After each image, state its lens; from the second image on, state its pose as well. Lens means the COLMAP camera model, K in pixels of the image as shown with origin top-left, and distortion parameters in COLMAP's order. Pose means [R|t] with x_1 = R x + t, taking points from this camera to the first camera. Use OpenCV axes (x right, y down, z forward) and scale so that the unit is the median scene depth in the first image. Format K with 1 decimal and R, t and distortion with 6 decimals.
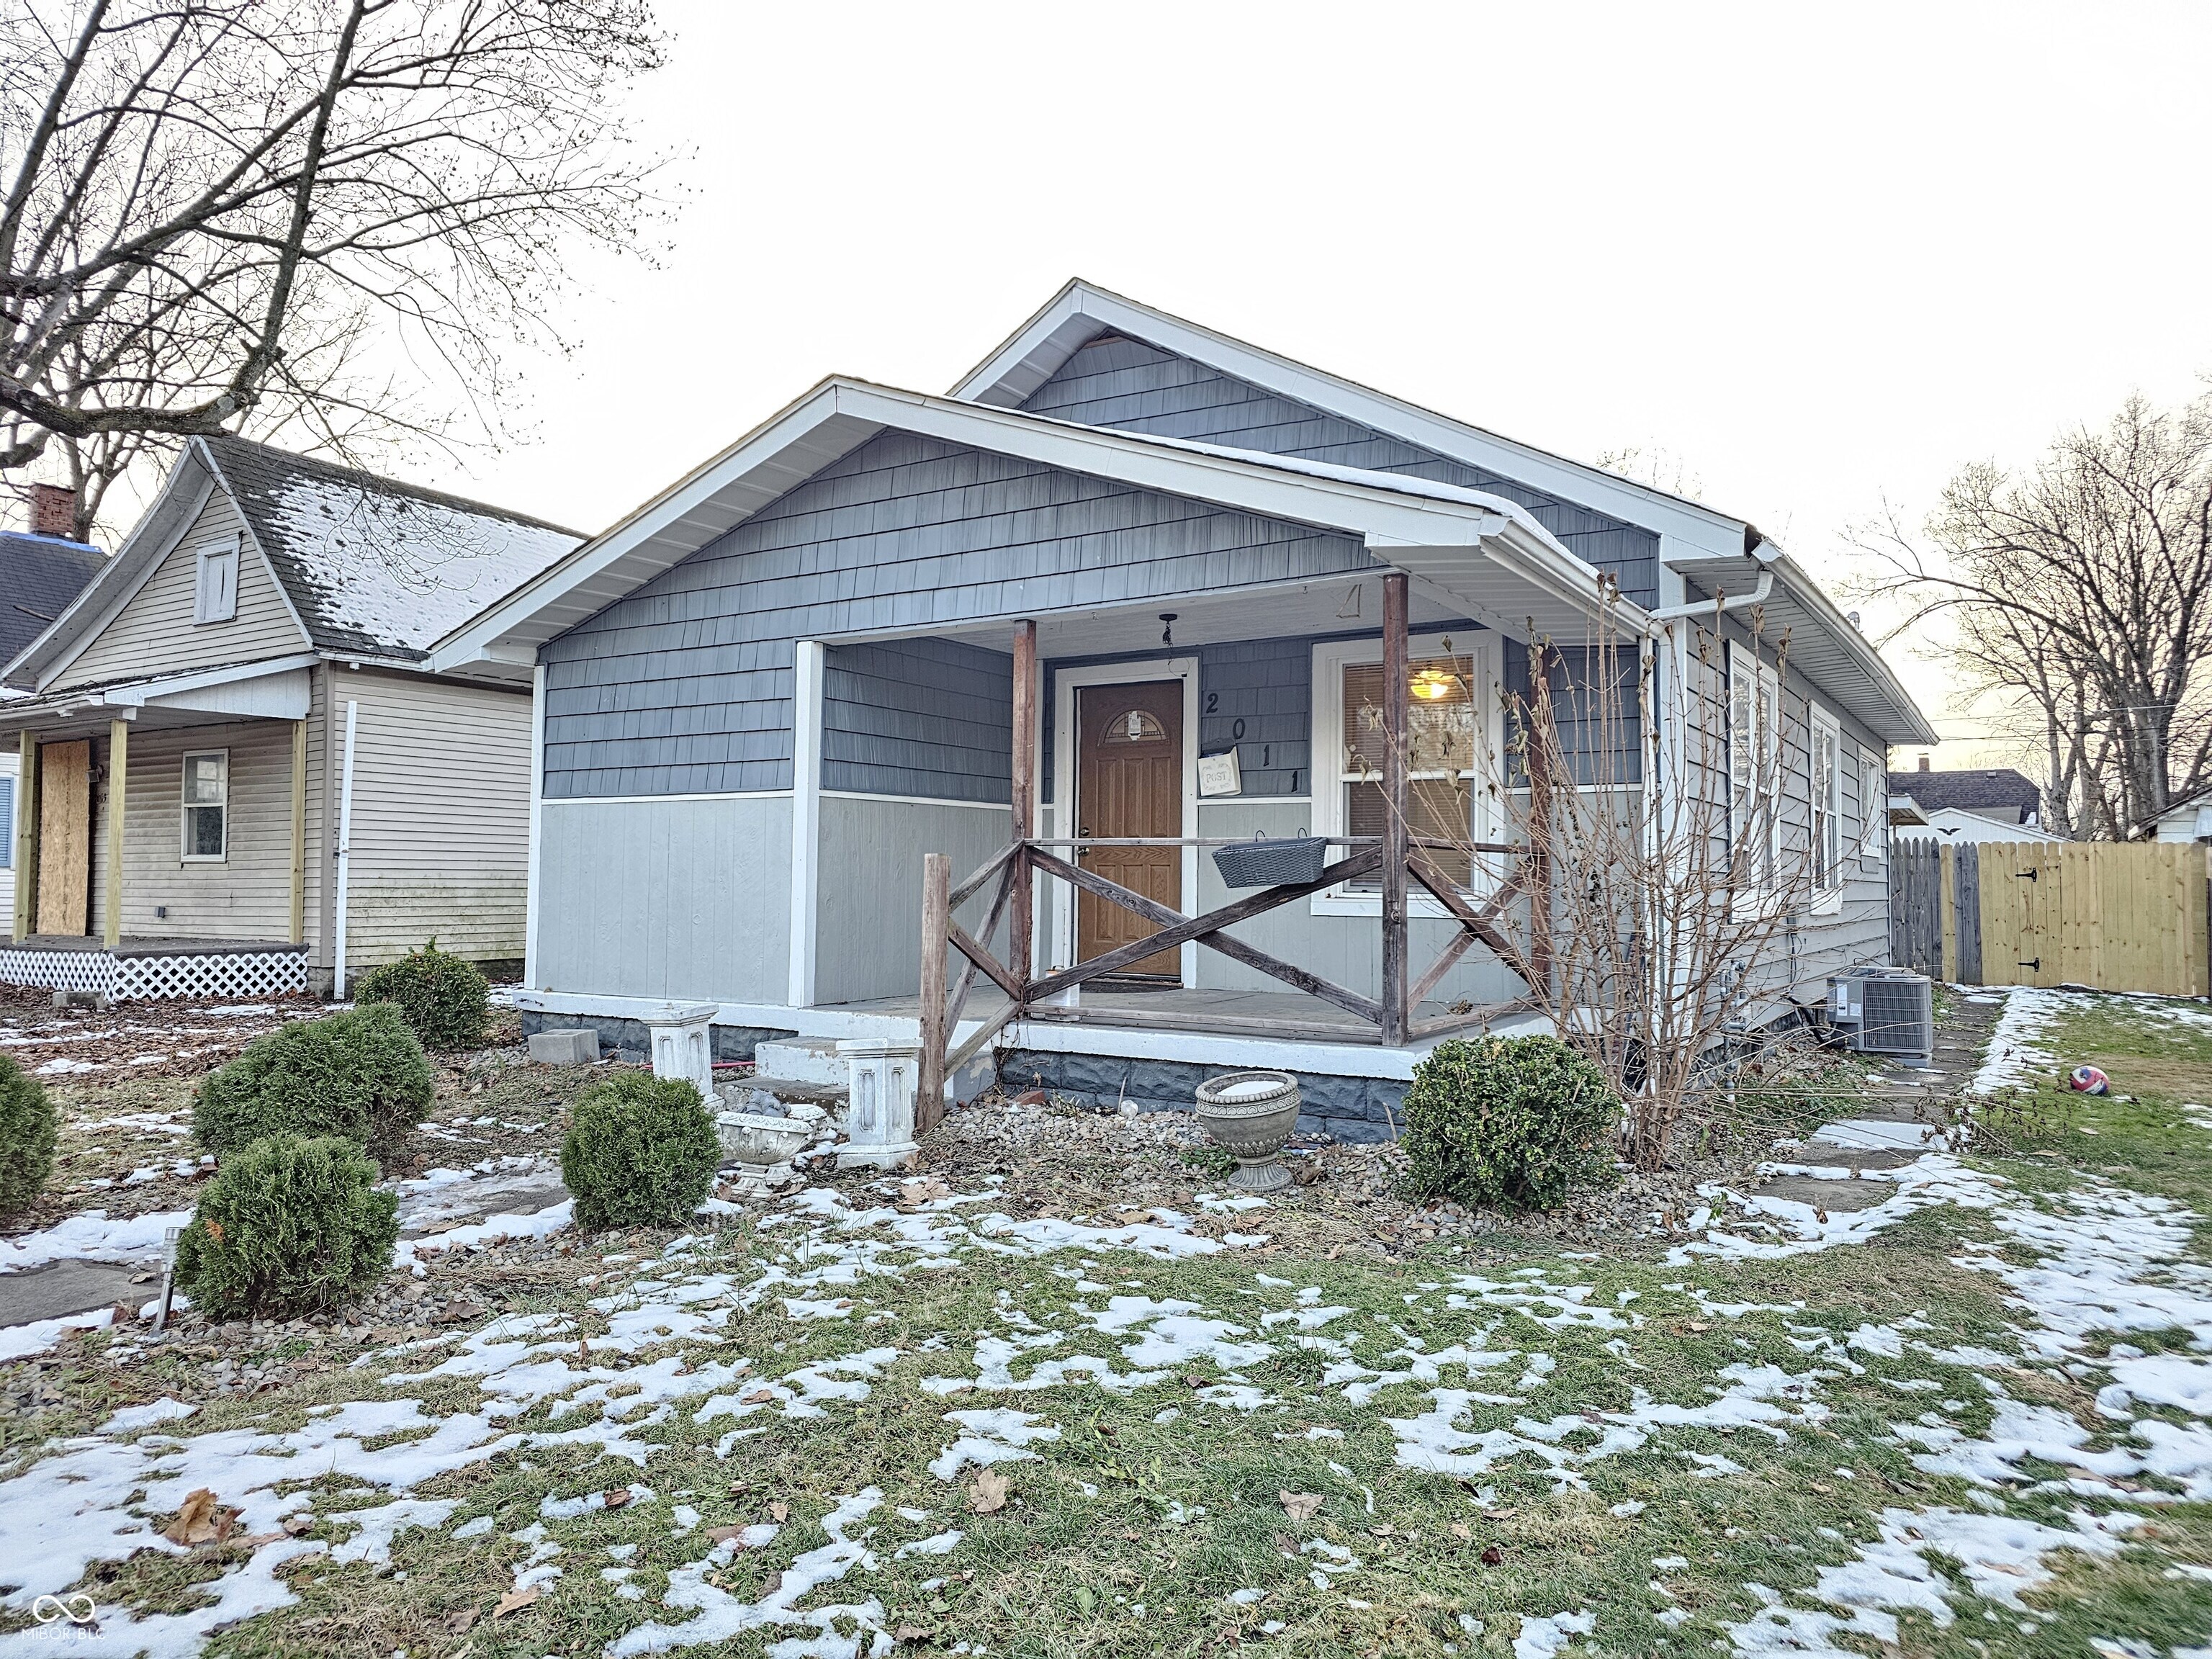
lens RADIAL K [[1484.6, 0, 1107.9], [0, 1484.6, 826.5], [0, 0, 1]] dist [-0.006087, -0.000794]
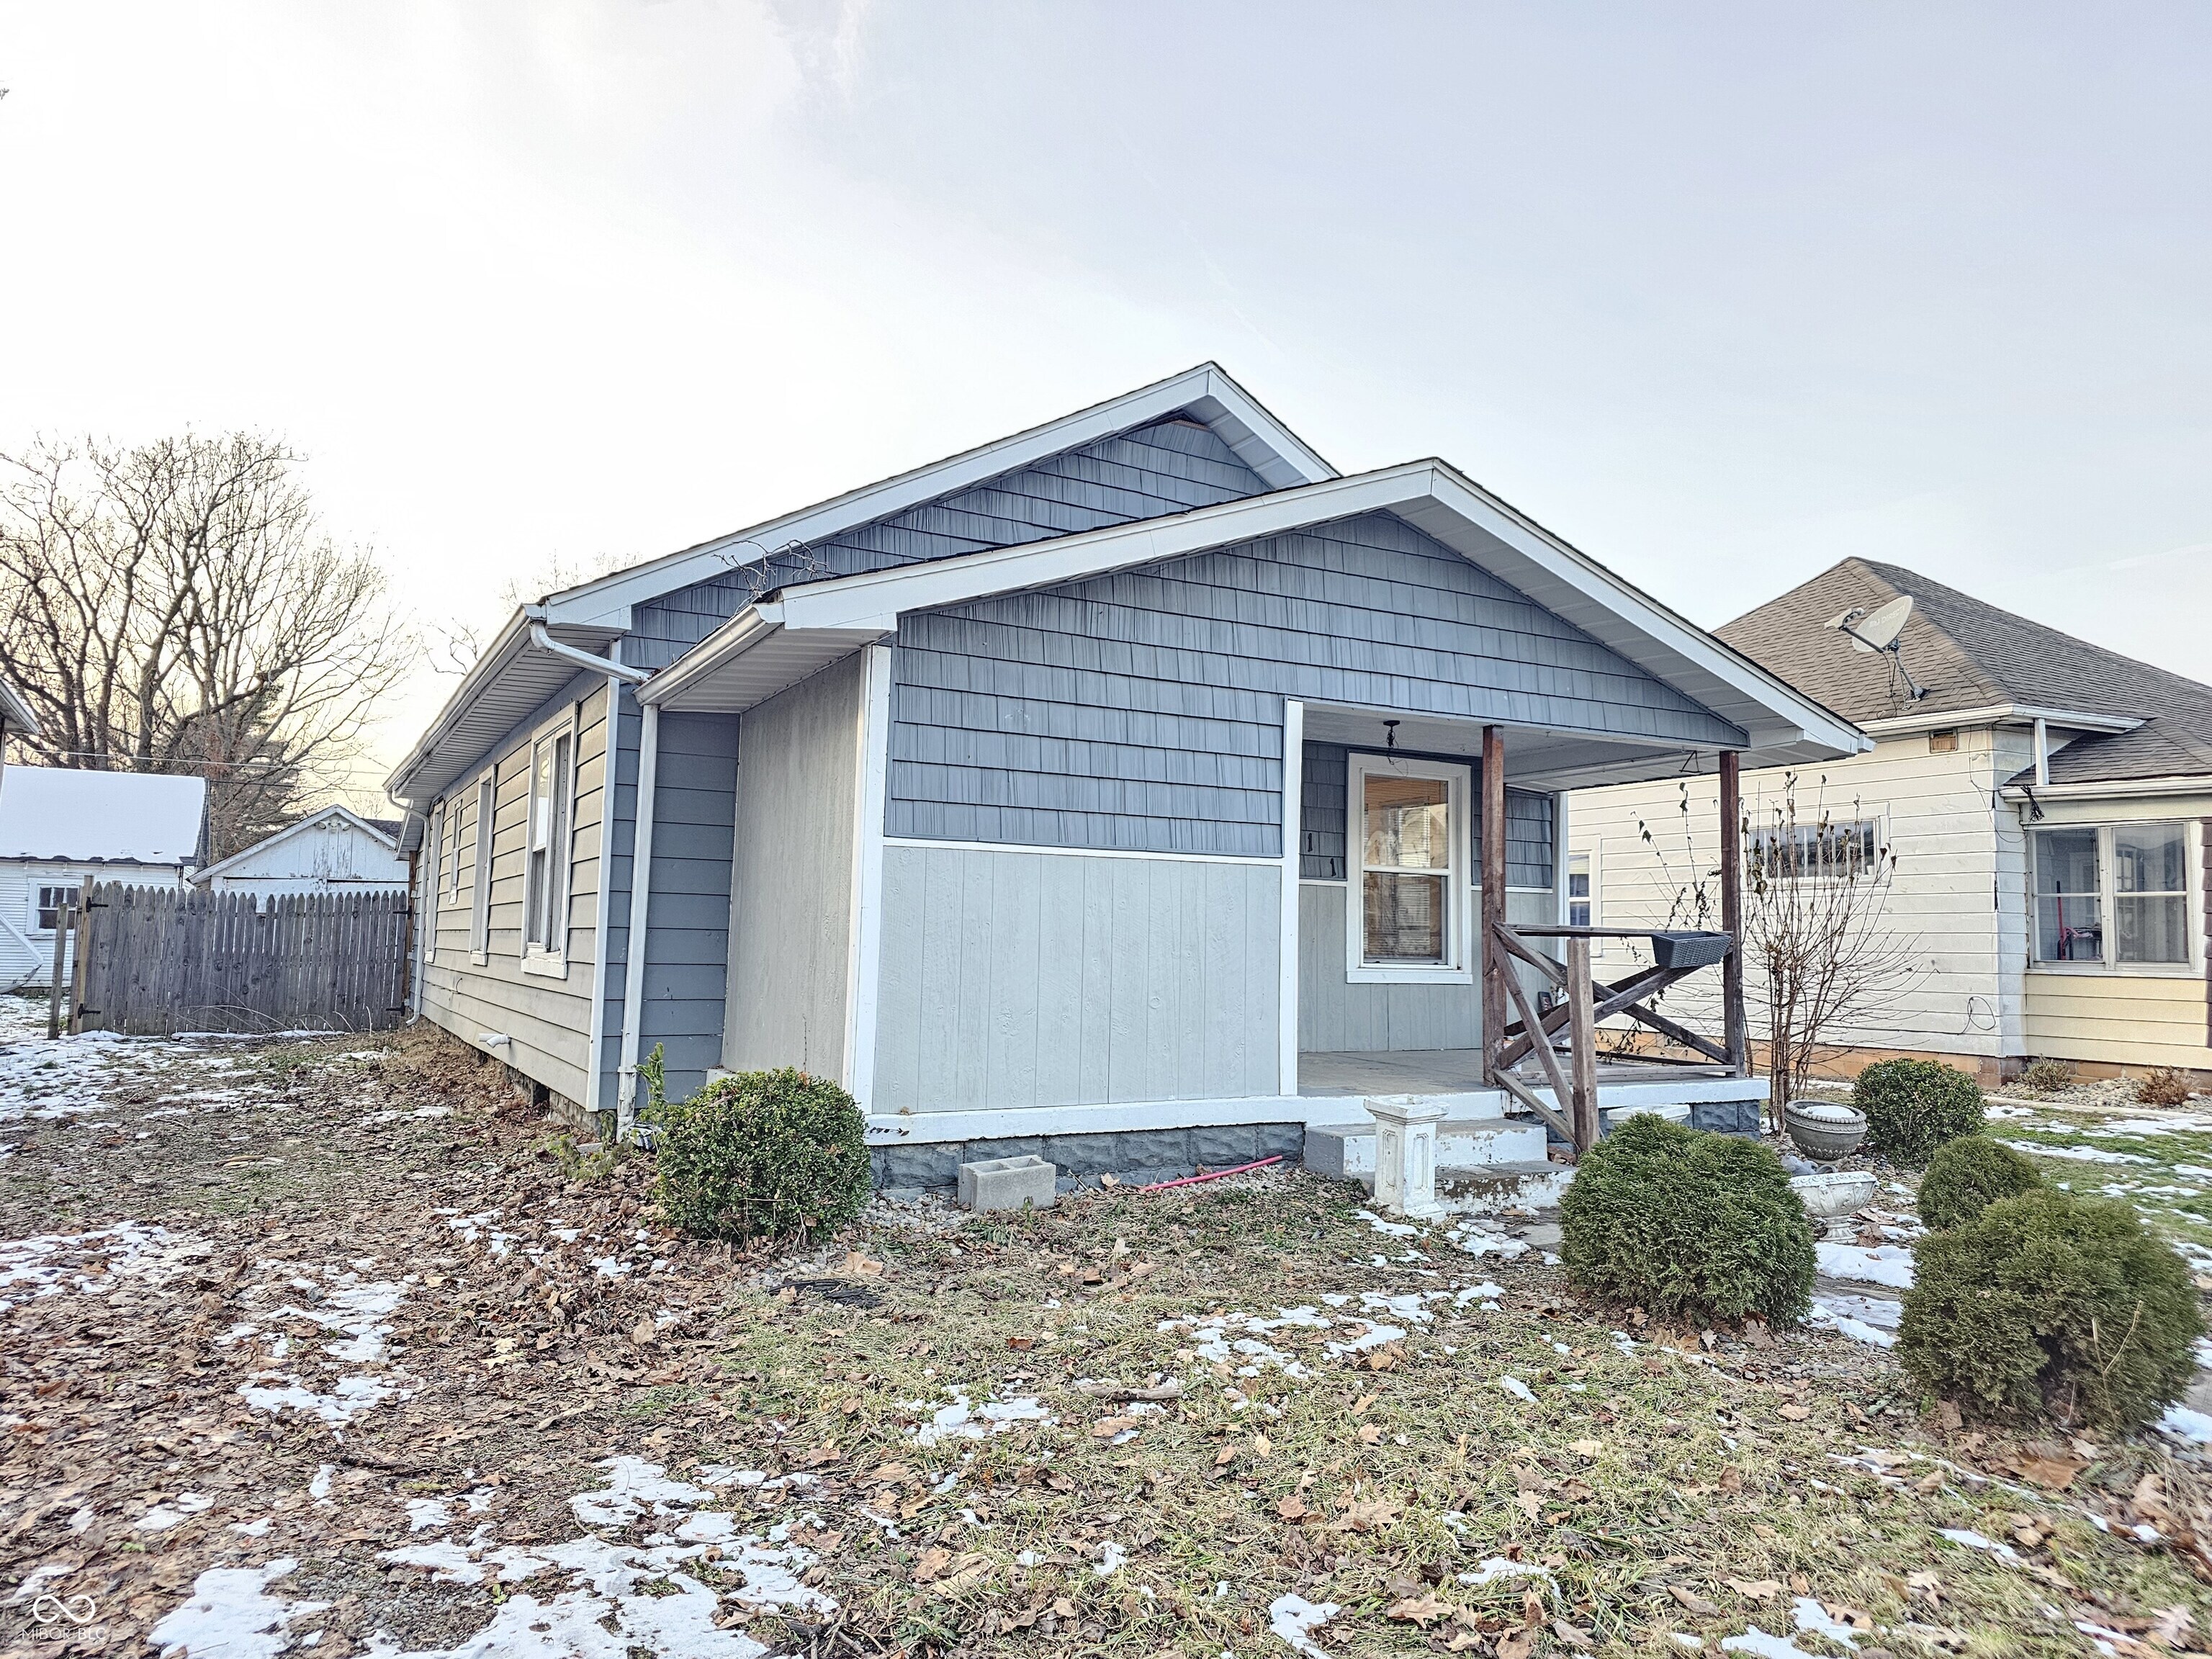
lens RADIAL K [[1484.6, 0, 1107.9], [0, 1484.6, 824.8], [0, 0, 1]] dist [-0.006087, -0.000794]
pose [[0.484263, 0.071778, 0.871973, -1.045155], [-0.043262, 0.997374, -0.058075, 0.012906], [-0.873852, -0.009600, 0.486097, 0.626131]]
